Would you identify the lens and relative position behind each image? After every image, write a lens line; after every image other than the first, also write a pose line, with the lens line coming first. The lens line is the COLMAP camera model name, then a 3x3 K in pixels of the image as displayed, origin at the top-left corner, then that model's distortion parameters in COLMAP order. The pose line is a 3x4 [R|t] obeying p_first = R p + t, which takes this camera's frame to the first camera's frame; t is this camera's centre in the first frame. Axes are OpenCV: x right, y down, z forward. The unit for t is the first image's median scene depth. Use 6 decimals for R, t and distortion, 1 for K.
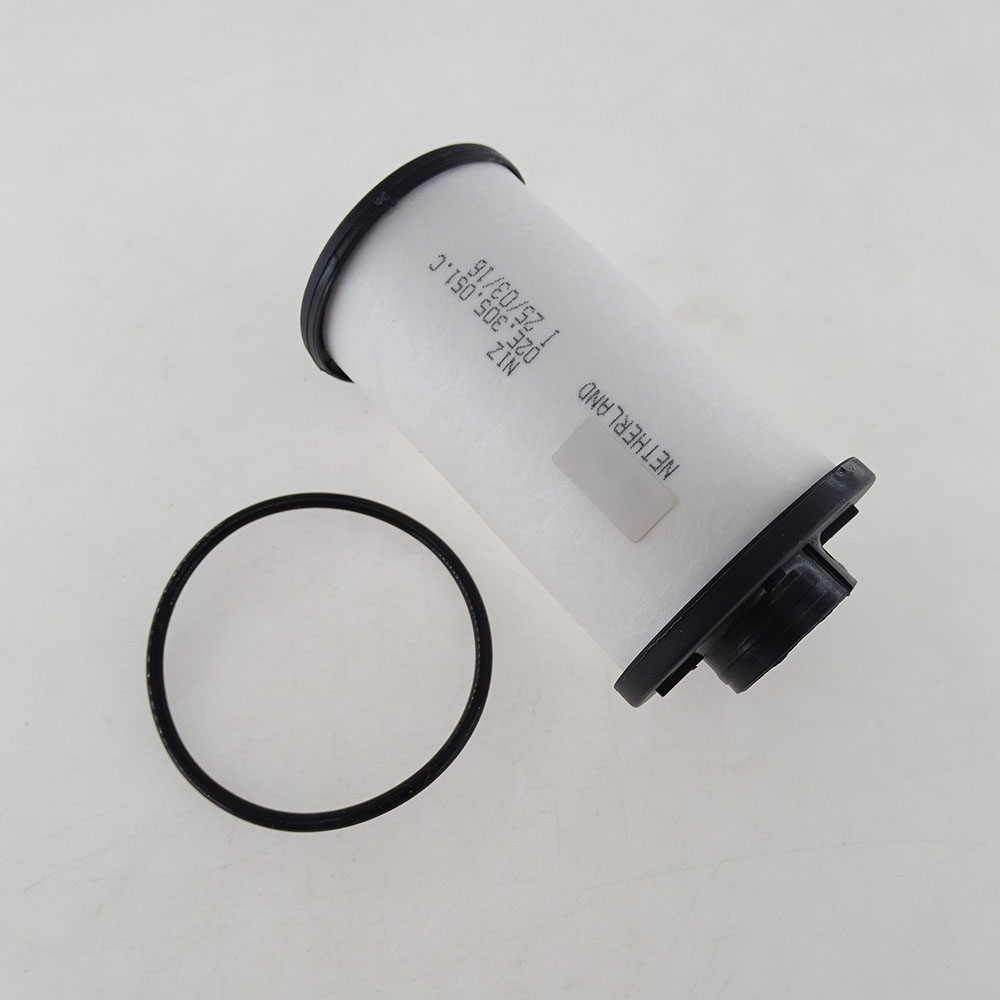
lens RADIAL K [[953.7, 0, 505.5], [0, 953.7, 503.1], [0, 0, 1]] dist [0.000622, 0.000000]
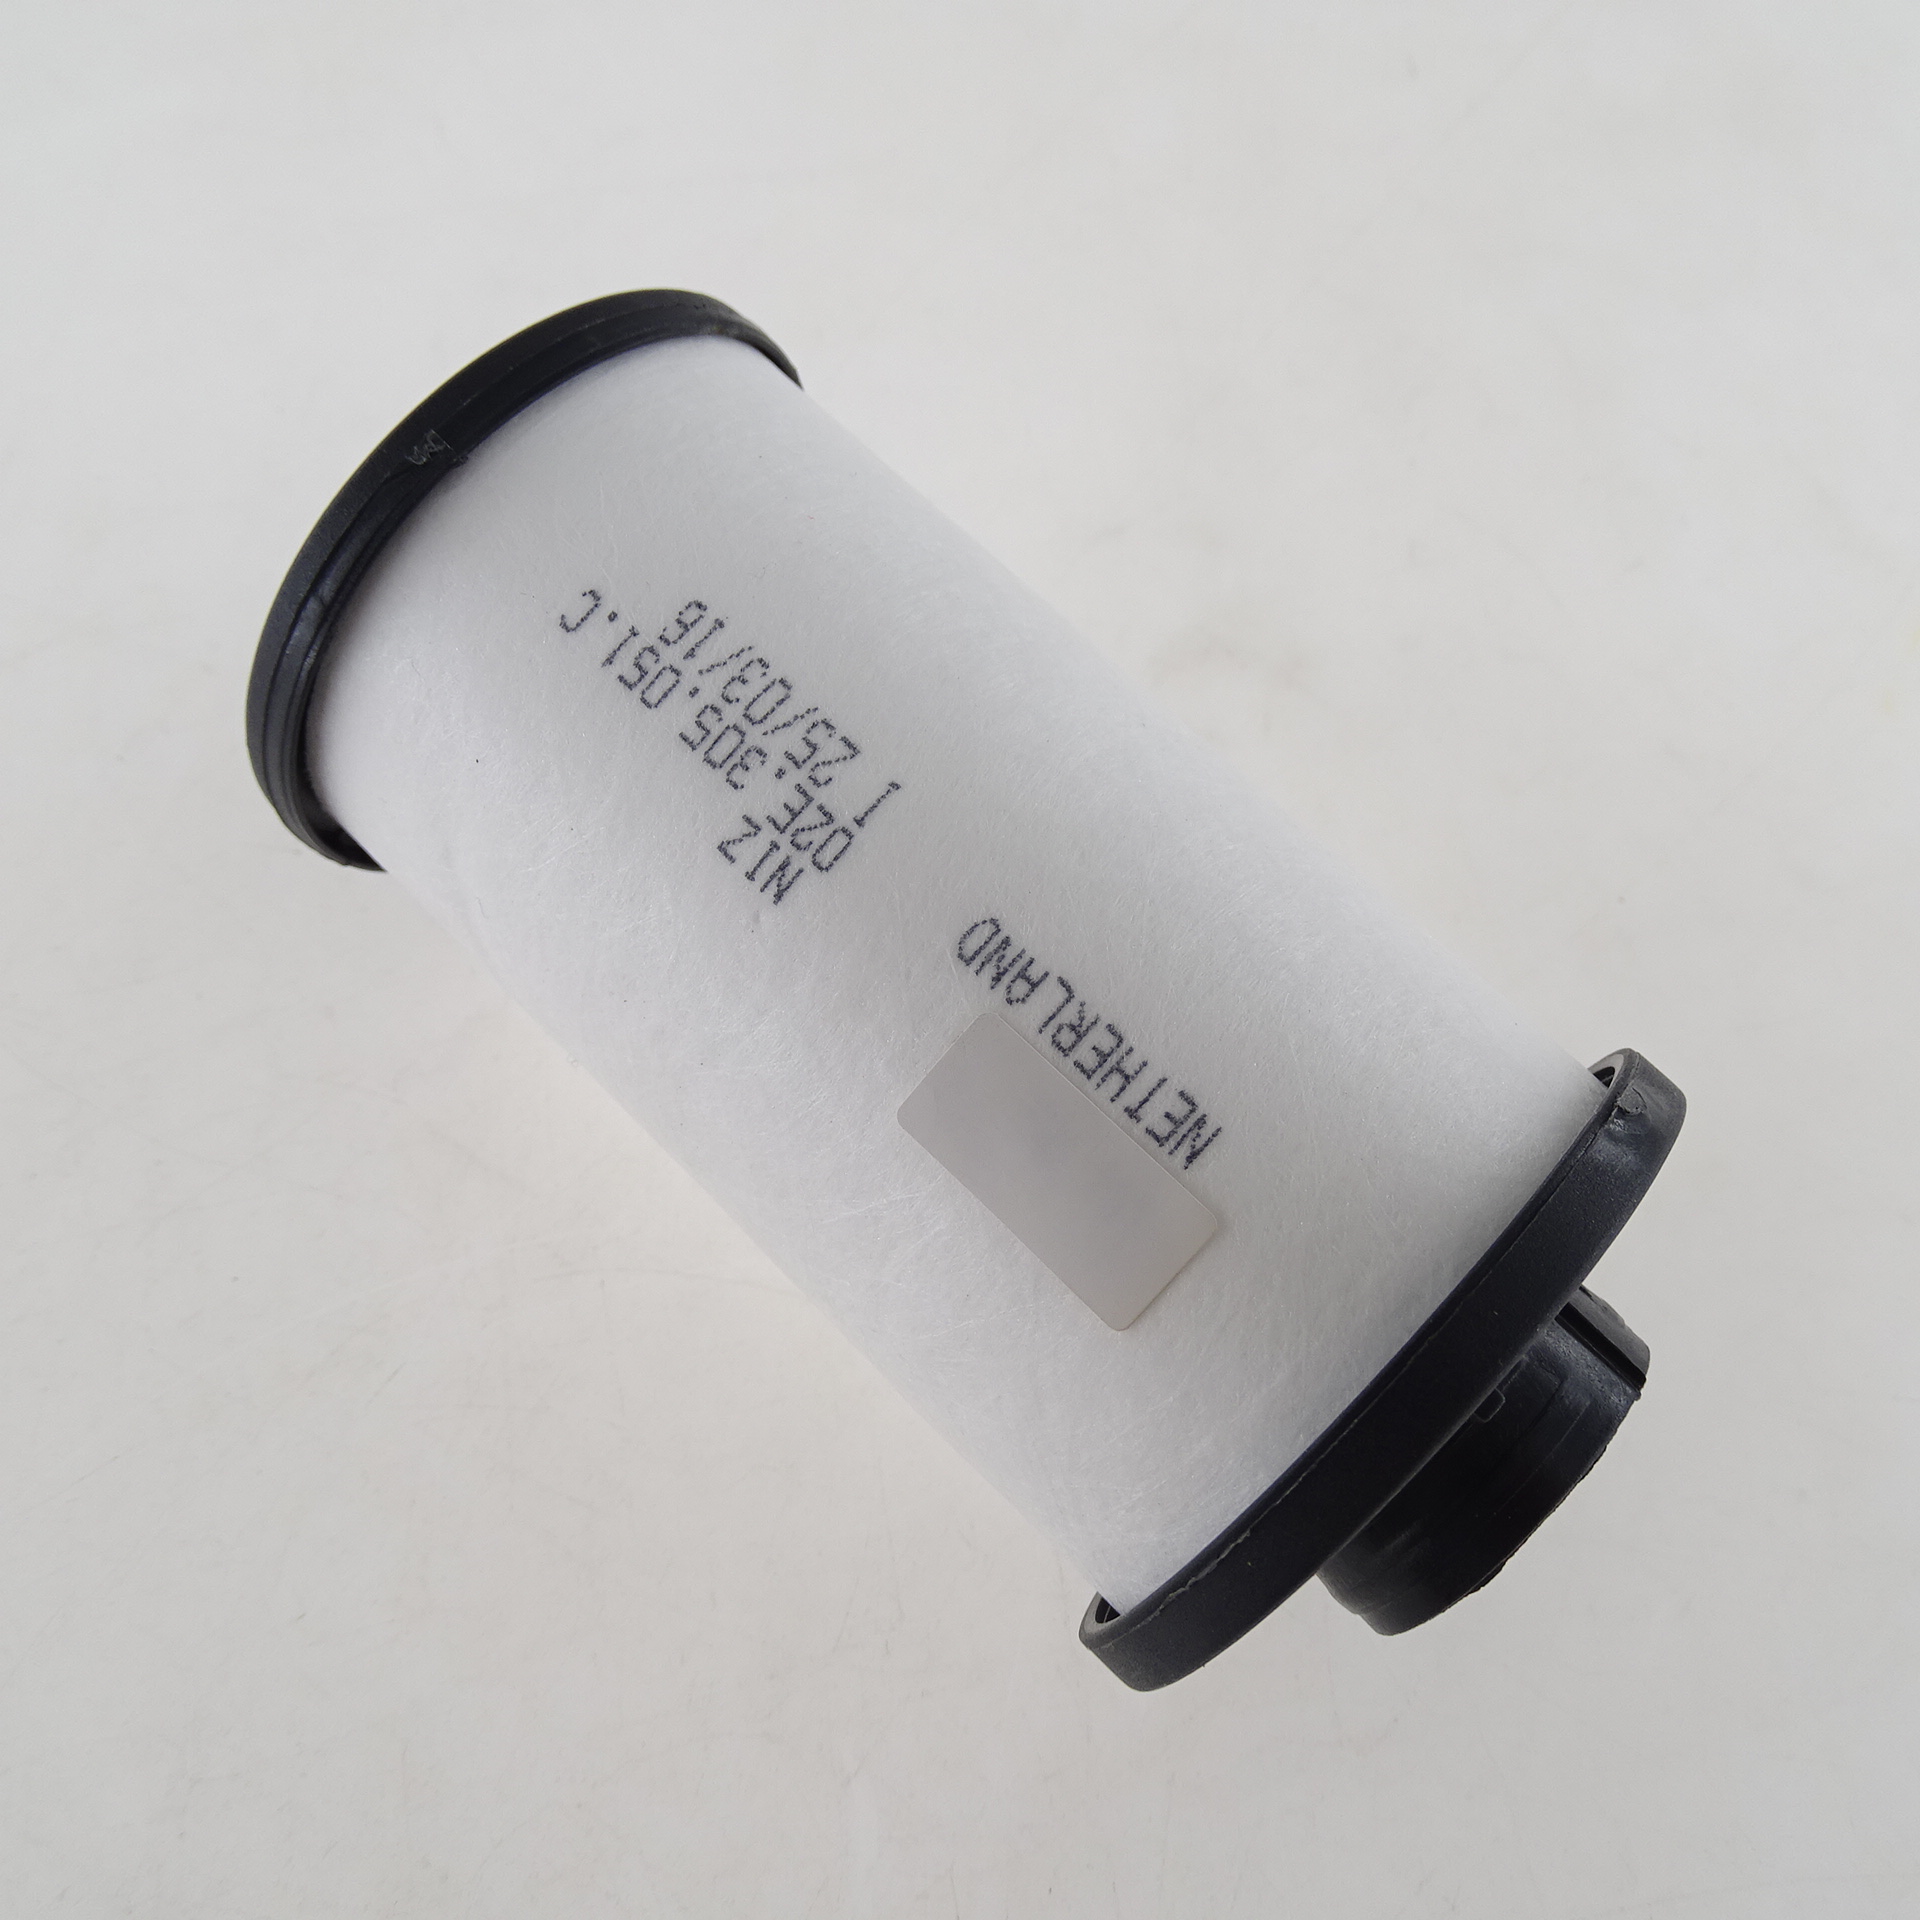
lens RADIAL K [[1831.1, 0, 973.8], [0, 1831.1, 954.3], [0, 0, 1]] dist [0.000622, 0.000000]
pose [[0.995036, -0.053739, 0.083763, 0.019503], [0.050964, 0.998090, 0.034920, -0.133679], [-0.085480, -0.030478, 0.995874, 0.241223]]
